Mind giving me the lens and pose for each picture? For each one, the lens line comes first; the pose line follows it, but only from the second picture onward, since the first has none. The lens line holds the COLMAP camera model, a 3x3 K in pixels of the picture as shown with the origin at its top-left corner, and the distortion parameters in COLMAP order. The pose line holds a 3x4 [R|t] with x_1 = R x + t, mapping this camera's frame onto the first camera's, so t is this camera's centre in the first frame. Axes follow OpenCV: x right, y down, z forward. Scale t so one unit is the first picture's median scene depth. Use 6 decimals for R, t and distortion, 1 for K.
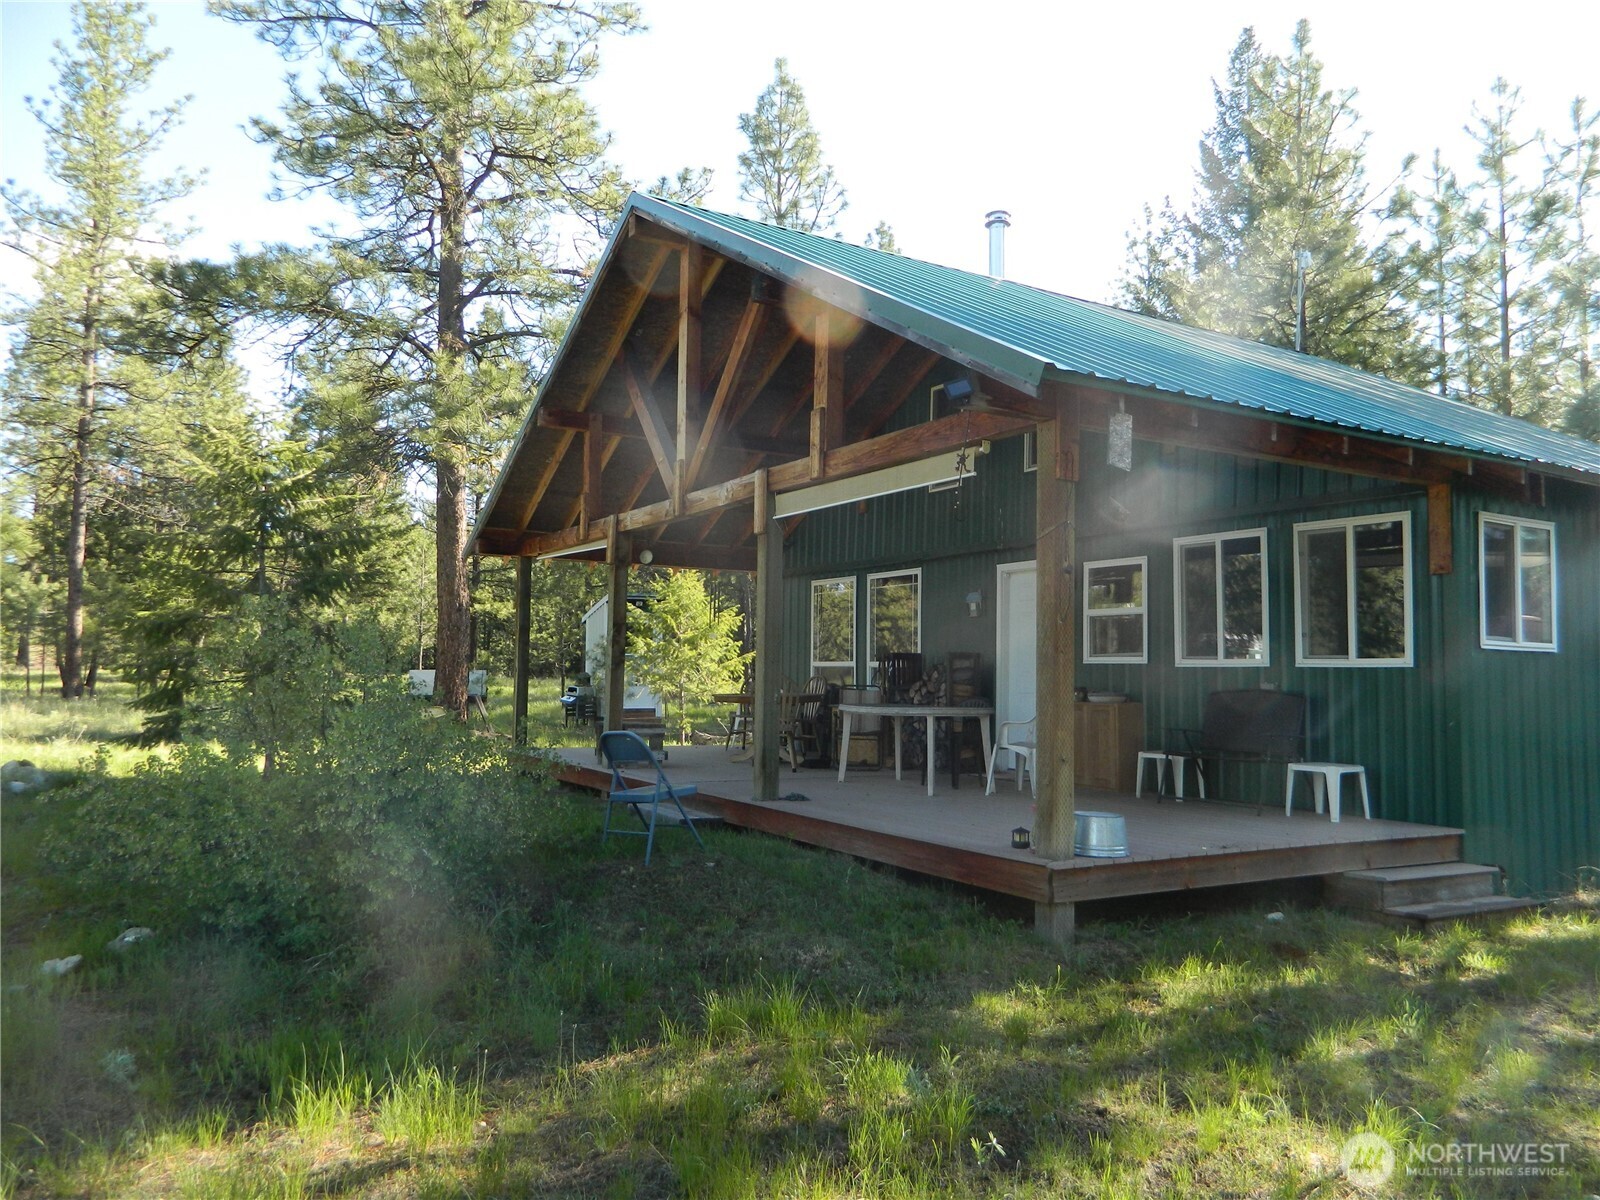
lens RADIAL K [[1170.0, 0, 803.3], [0, 1170.0, 594.2], [0, 0, 1]] dist [-0.002372, 0.001847]
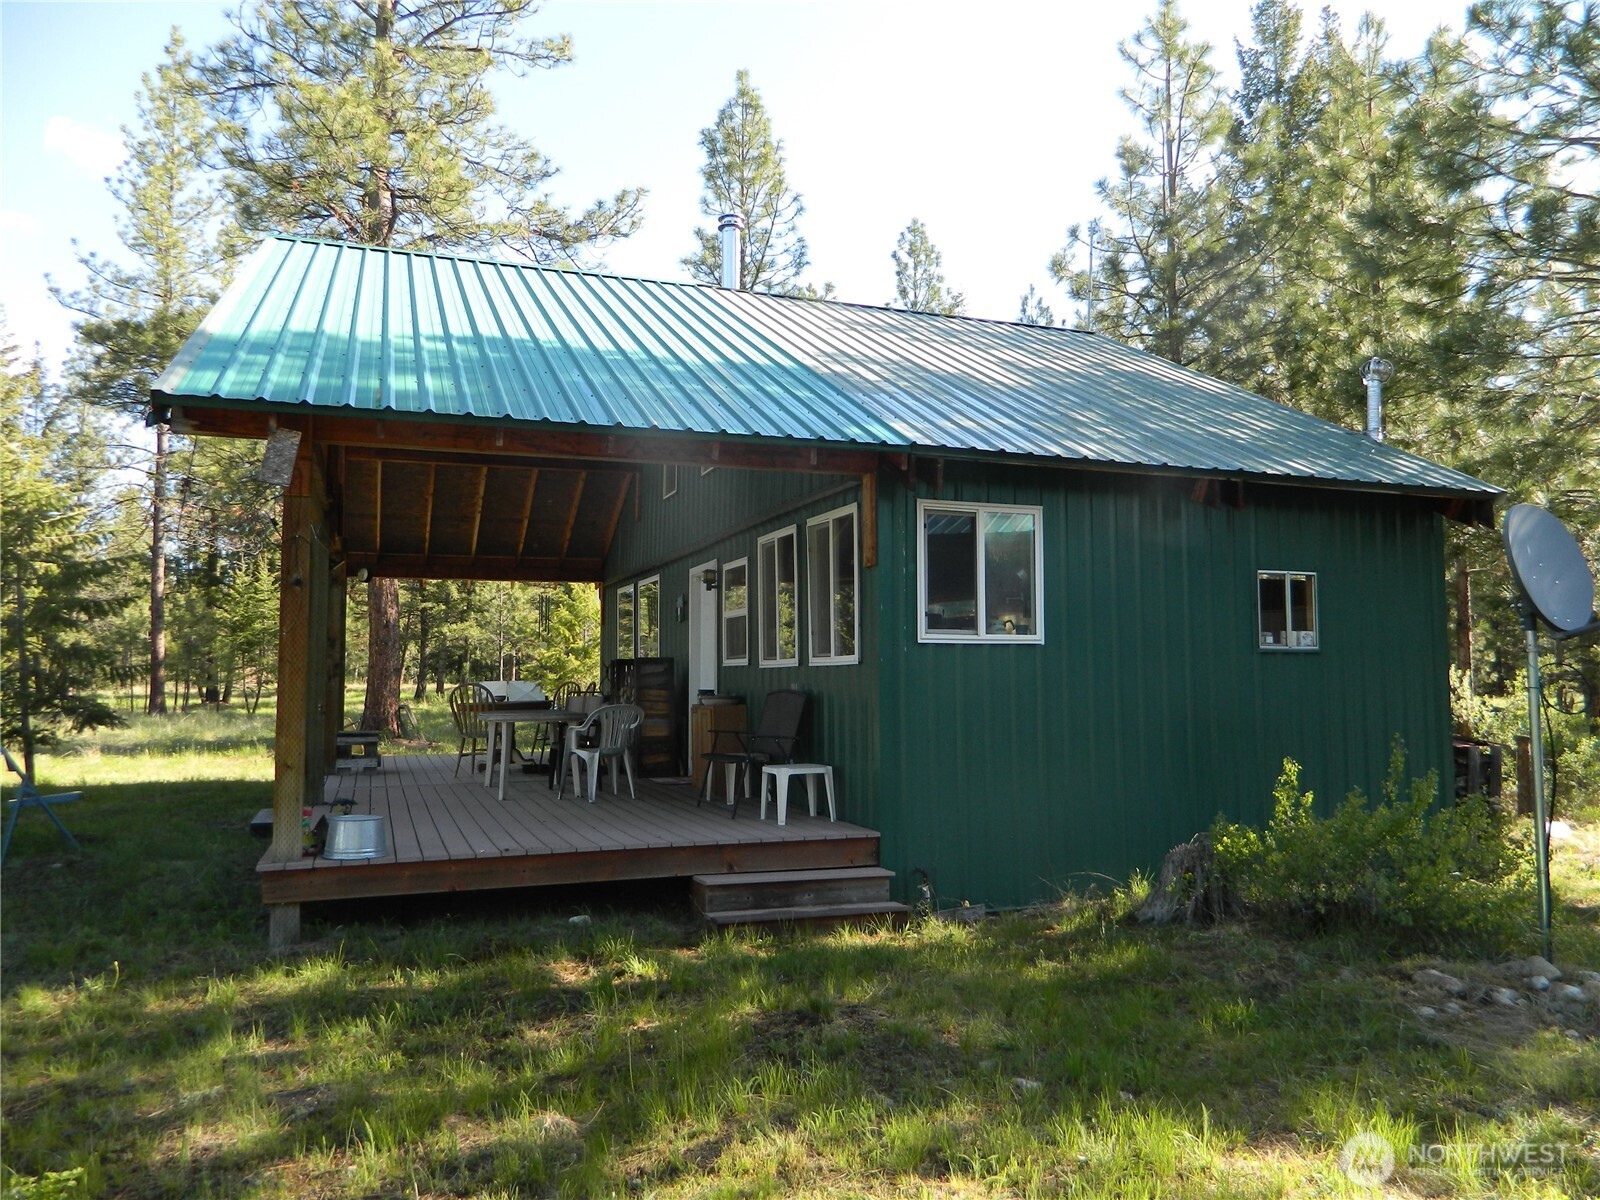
lens RADIAL K [[1170.0, 0, 805.1], [0, 1170.0, 592.2], [0, 0, 1]] dist [-0.002372, 0.001847]
pose [[0.985051, -0.034739, -0.168723, 0.193790], [0.033927, 0.999395, -0.007693, 0.002703], [0.168888, 0.001854, 0.985634, 0.012127]]
